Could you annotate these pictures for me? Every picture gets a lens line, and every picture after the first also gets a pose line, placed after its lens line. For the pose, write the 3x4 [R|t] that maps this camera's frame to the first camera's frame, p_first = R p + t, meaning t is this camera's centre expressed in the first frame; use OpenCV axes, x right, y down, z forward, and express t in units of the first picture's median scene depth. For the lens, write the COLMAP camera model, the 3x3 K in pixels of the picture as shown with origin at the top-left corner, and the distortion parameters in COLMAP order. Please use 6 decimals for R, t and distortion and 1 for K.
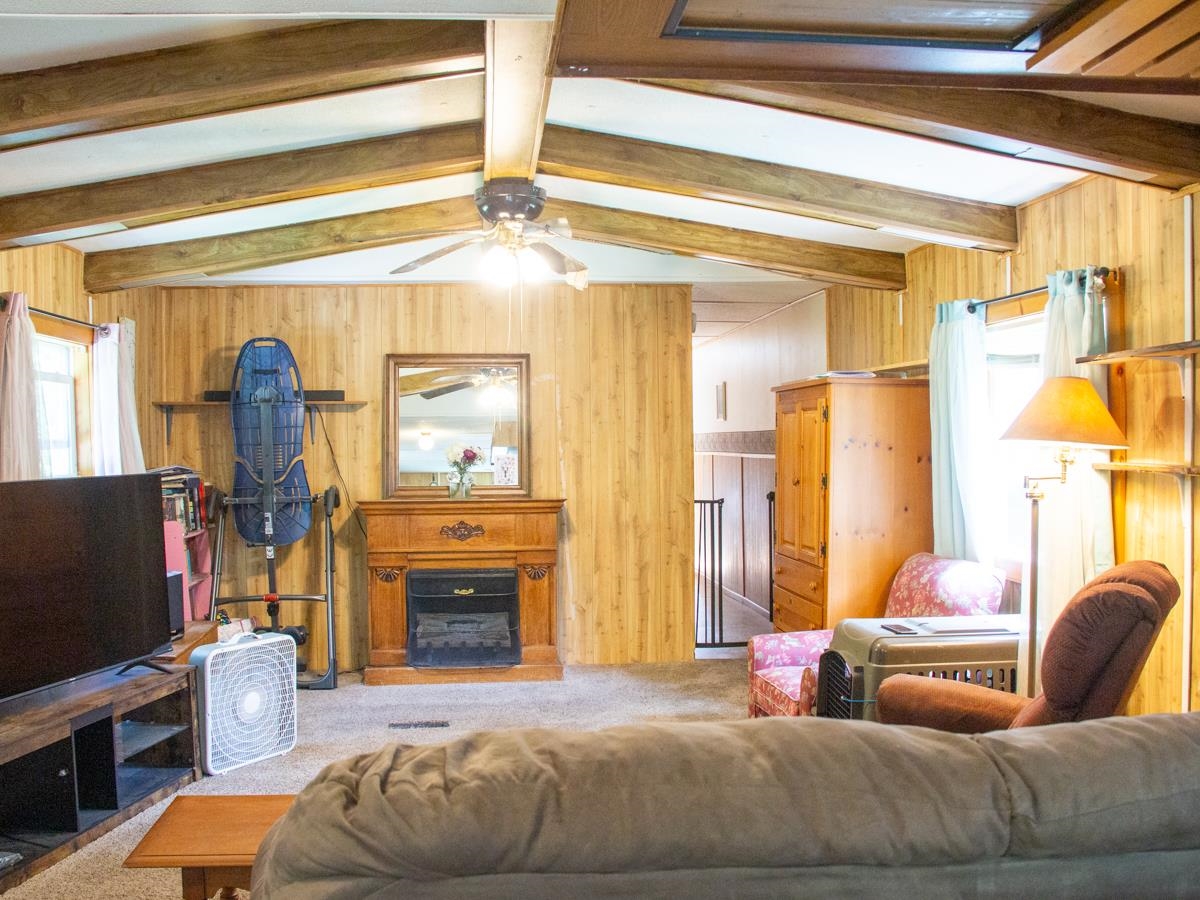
lens RADIAL K [[1284.1, 0, 601.4], [0, 1284.1, 457.1], [0, 0, 1]] dist [-0.175500, 0.171097]
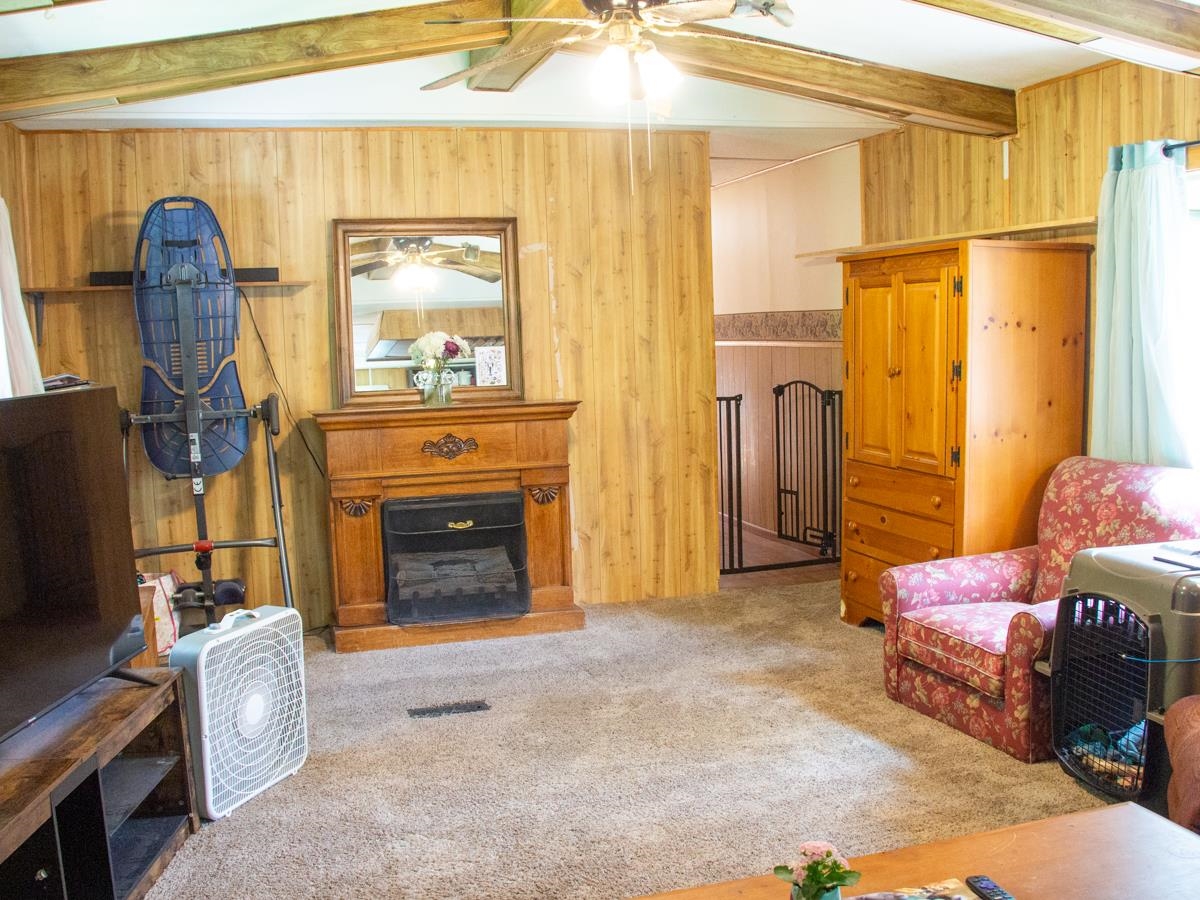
lens RADIAL K [[1284.1, 0, 601.4], [0, 1284.1, 457.1], [0, 0, 1]] dist [-0.175500, 0.171097]
pose [[0.980886, -0.038762, 0.190683, -0.168145], [0.022832, 0.996116, 0.085040, 0.000247], [-0.193239, -0.079061, 0.977961, 0.224946]]
